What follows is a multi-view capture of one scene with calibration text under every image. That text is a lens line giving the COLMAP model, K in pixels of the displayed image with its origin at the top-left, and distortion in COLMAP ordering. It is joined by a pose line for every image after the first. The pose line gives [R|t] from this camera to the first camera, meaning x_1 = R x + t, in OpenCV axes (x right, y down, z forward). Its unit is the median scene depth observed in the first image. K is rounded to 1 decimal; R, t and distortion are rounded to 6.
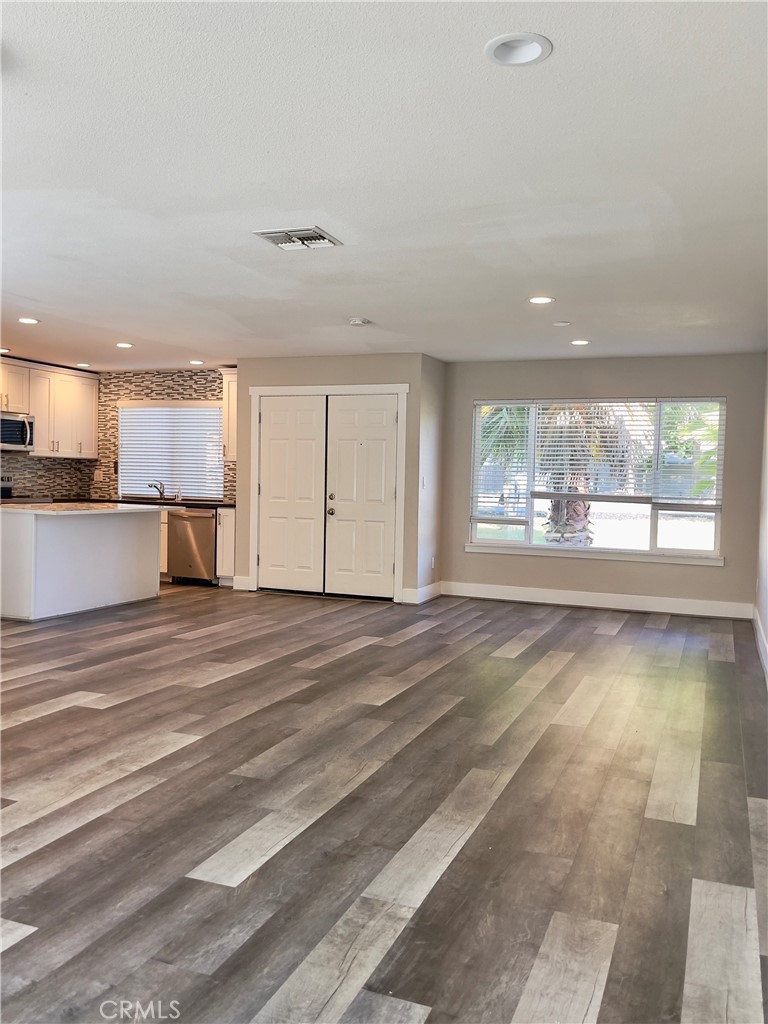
lens RADIAL K [[857.9, 0, 387.9], [0, 857.9, 515.9], [0, 0, 1]] dist [0.036669, -0.011324]
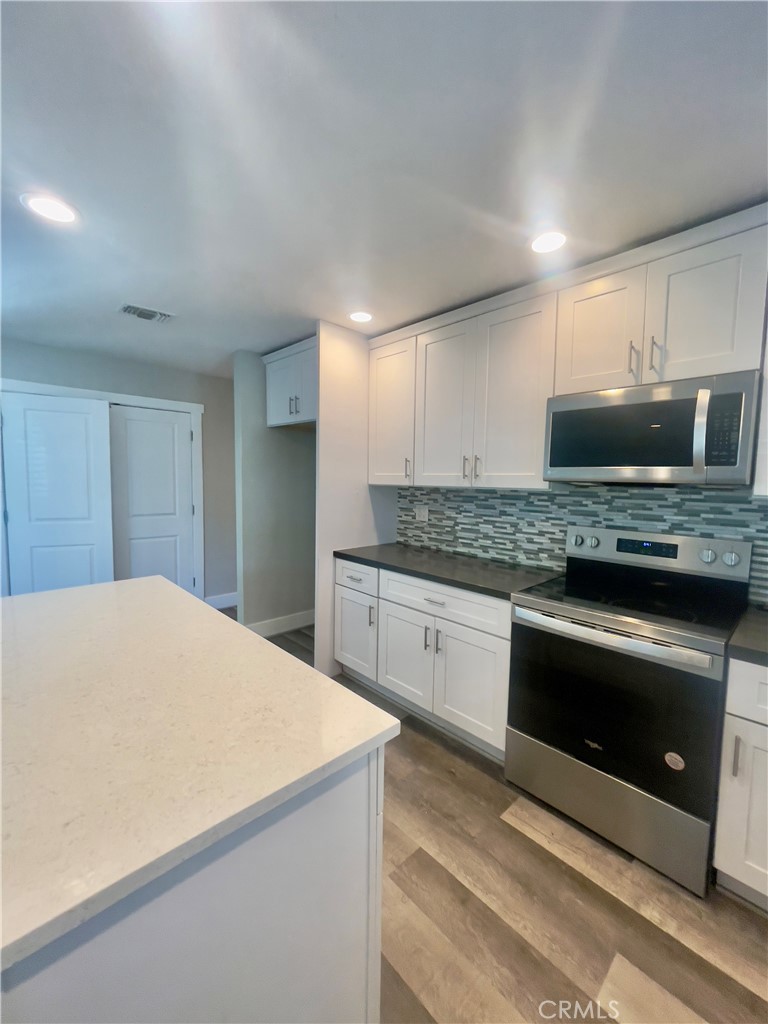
lens RADIAL K [[413.4, 0, 374.6], [0, 413.4, 514.5], [0, 0, 1]] dist [-0.007968, 0.003868]
pose [[-0.450230, 0.044394, -0.891808, -0.198545], [-0.065474, 0.994433, 0.082557, -0.063285], [0.890509, 0.095560, -0.444817, 0.892029]]
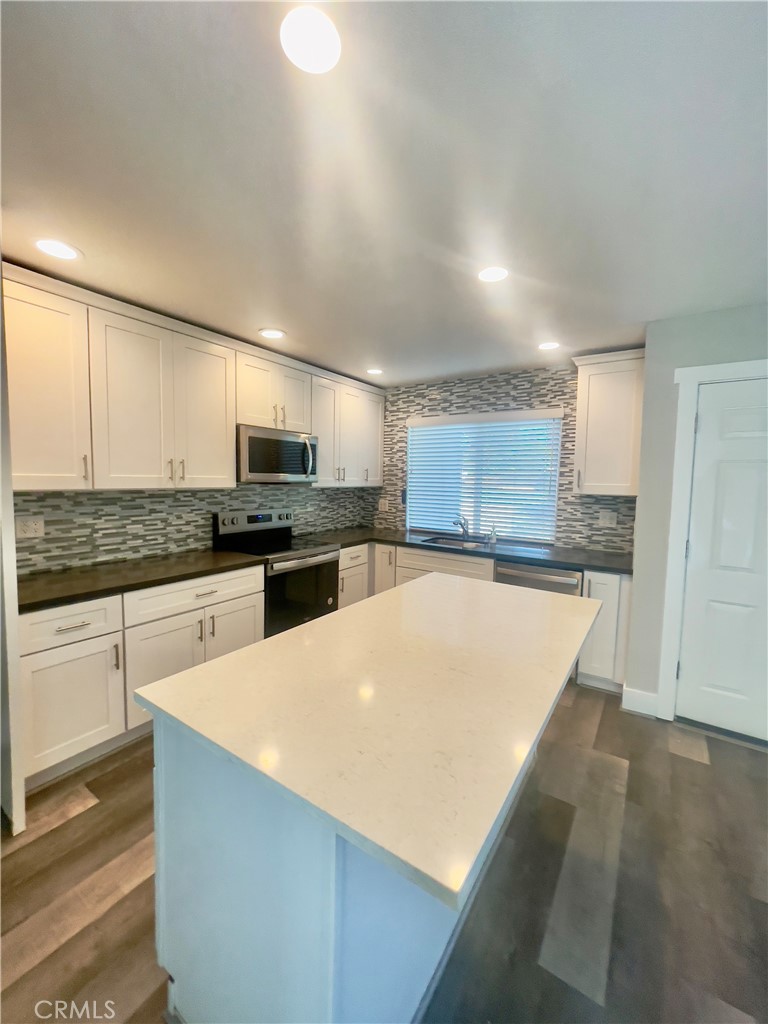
lens RADIAL K [[413.4, 0, 383.2], [0, 413.4, 513.1], [0, 0, 1]] dist [-0.007968, 0.003868]
pose [[0.975183, 0.011049, -0.221124, -0.253777], [-0.002805, 0.999290, 0.037562, -0.057533], [0.221382, -0.036009, 0.974522, 0.611620]]
